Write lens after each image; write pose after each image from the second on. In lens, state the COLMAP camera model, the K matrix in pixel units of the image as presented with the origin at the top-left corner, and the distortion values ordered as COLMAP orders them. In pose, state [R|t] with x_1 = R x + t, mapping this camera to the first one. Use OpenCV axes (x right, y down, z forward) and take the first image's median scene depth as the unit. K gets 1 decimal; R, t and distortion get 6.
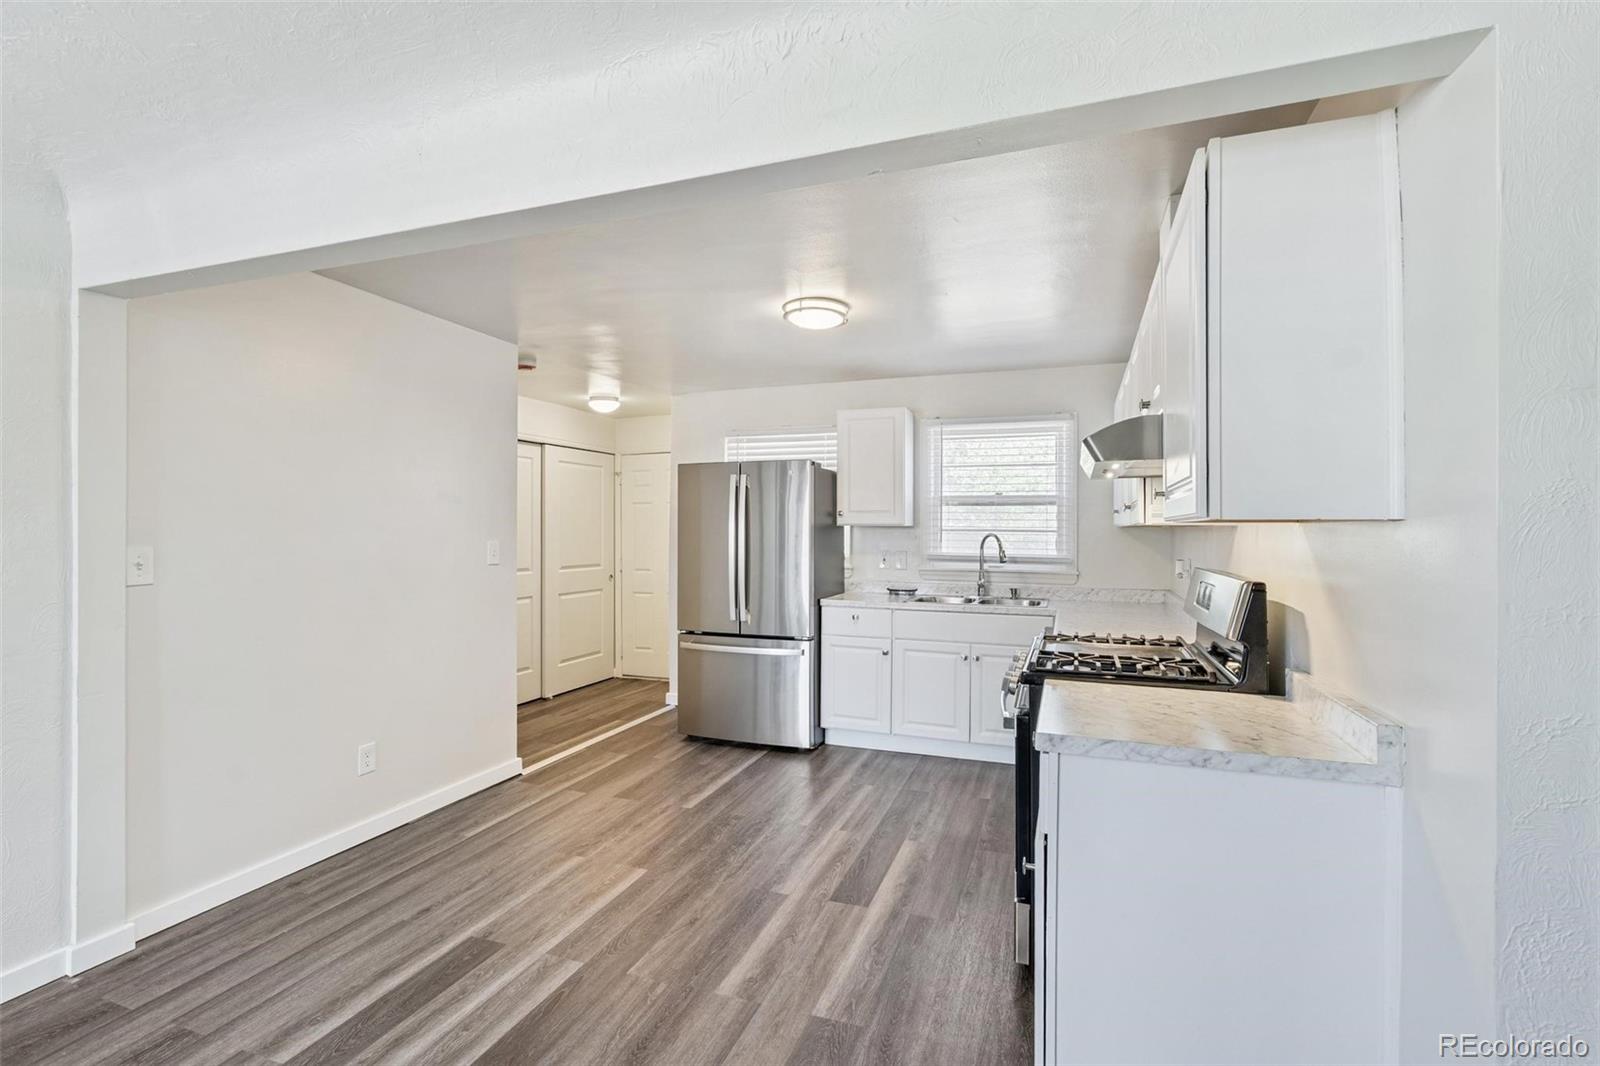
lens RADIAL K [[737.0, 0, 800.0], [0, 737.0, 533.0], [0, 0, 1]] dist [-0.001913, 0.000108]
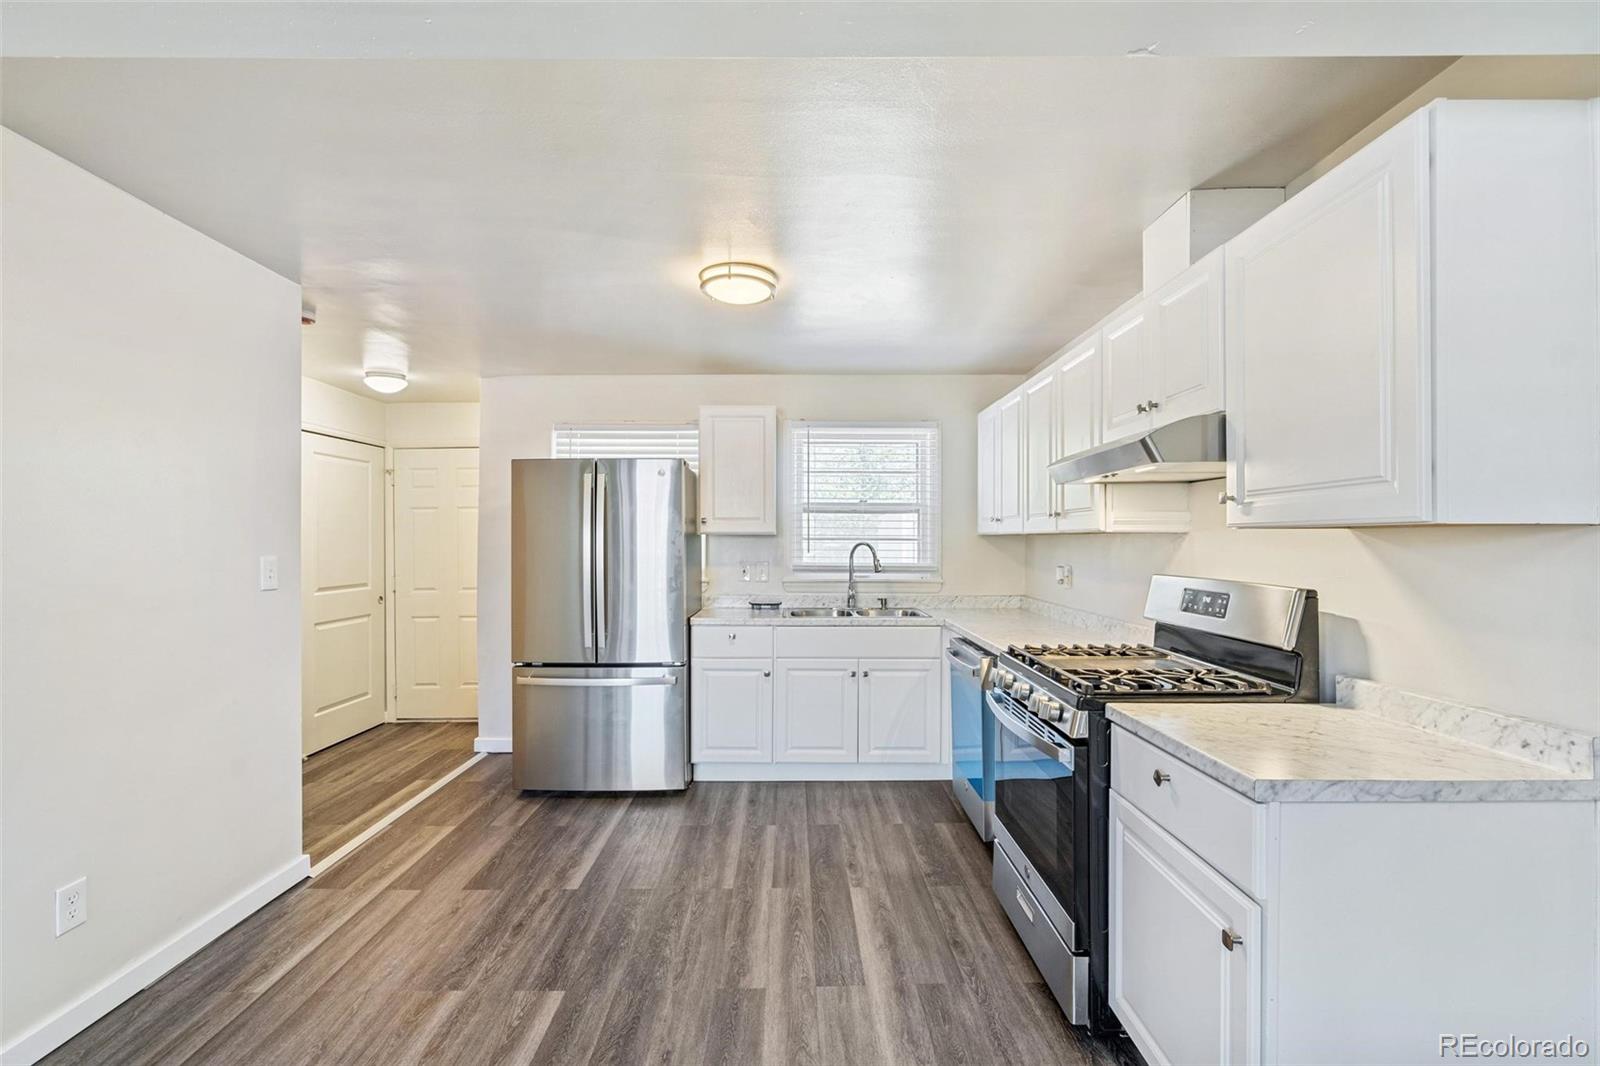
lens RADIAL K [[725.9, 0, 796.9], [0, 725.9, 541.4], [0, 0, 1]] dist [-0.002453, 0.000792]
pose [[0.937165, -0.005078, 0.348849, -0.167030], [0.005600, 0.999984, -0.000486, -0.000331], [-0.348841, 0.002409, 0.937179, 0.153865]]
